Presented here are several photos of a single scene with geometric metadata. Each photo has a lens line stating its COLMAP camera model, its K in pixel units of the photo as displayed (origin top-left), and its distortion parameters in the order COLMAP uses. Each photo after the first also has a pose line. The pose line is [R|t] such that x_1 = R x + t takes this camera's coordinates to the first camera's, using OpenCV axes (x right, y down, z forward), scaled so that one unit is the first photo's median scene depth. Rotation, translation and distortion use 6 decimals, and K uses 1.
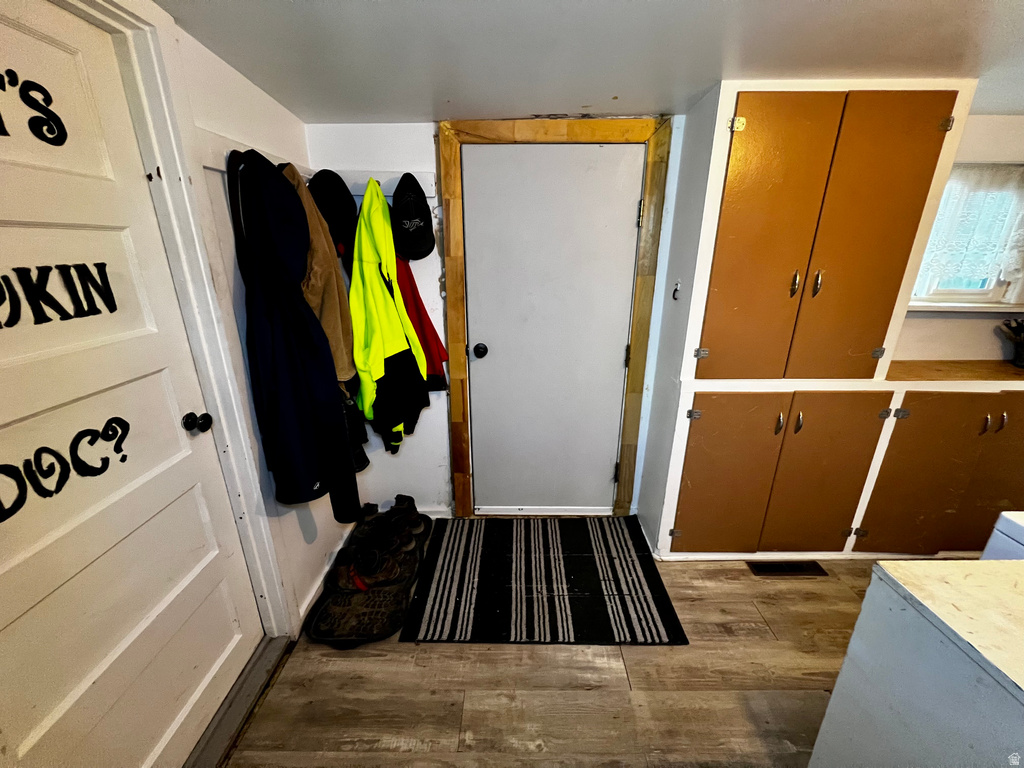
lens RADIAL K [[409.3, 0, 513.3], [0, 409.3, 388.6], [0, 0, 1]] dist [-0.001612, -0.000324]
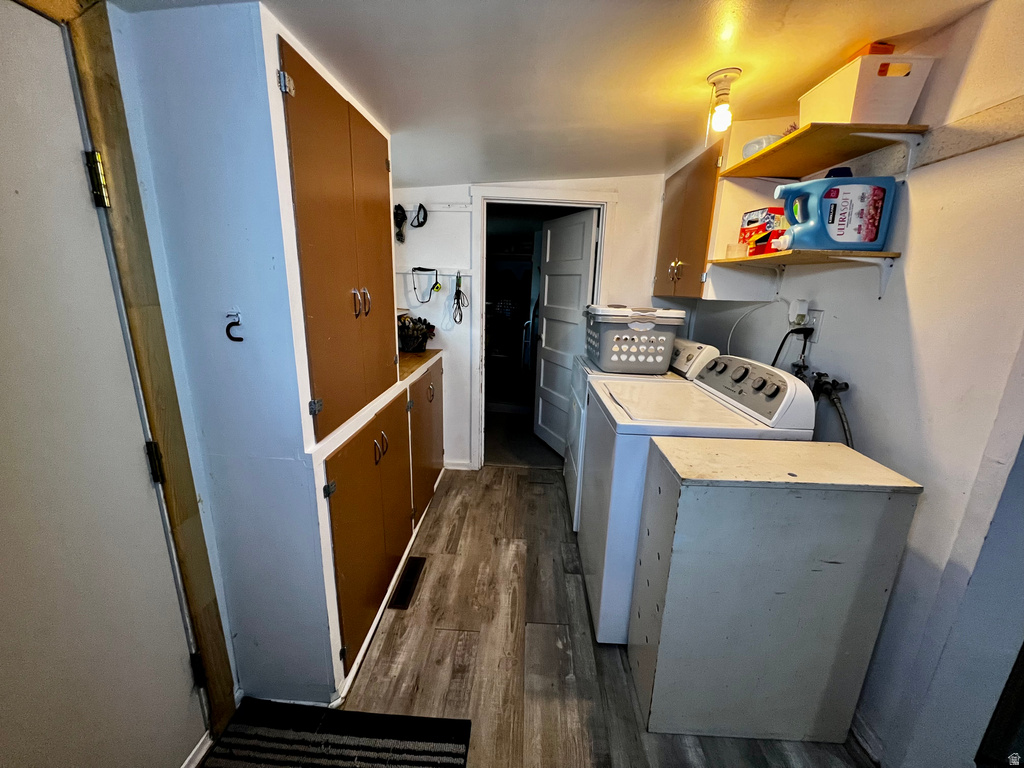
lens RADIAL K [[409.3, 0, 511.5], [0, 409.3, 386.8], [0, 0, 1]] dist [-0.001612, -0.000324]
pose [[0.037304, -0.247234, 0.968237, -0.200890], [0.304683, 0.925592, 0.224606, -0.168747], [-0.951723, 0.286627, 0.109856, 0.574724]]
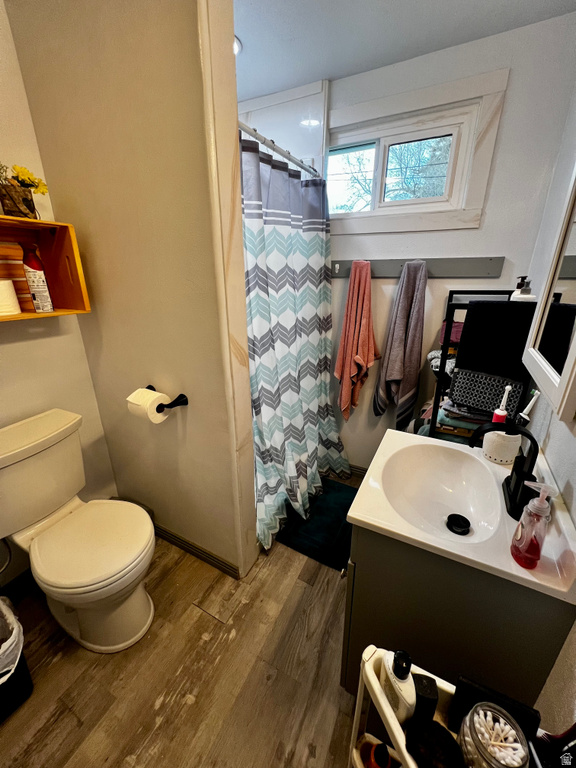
lens RADIAL K [[307.0, 0, 284.8], [0, 307.0, 382.0], [0, 0, 1]] dist [-0.001612, -0.000324]
pose [[-0.461306, 0.308056, -0.832045, 0.966077], [-0.286902, 0.835613, 0.468443, -0.285058], [0.839574, 0.454811, -0.297091, 0.796628]]
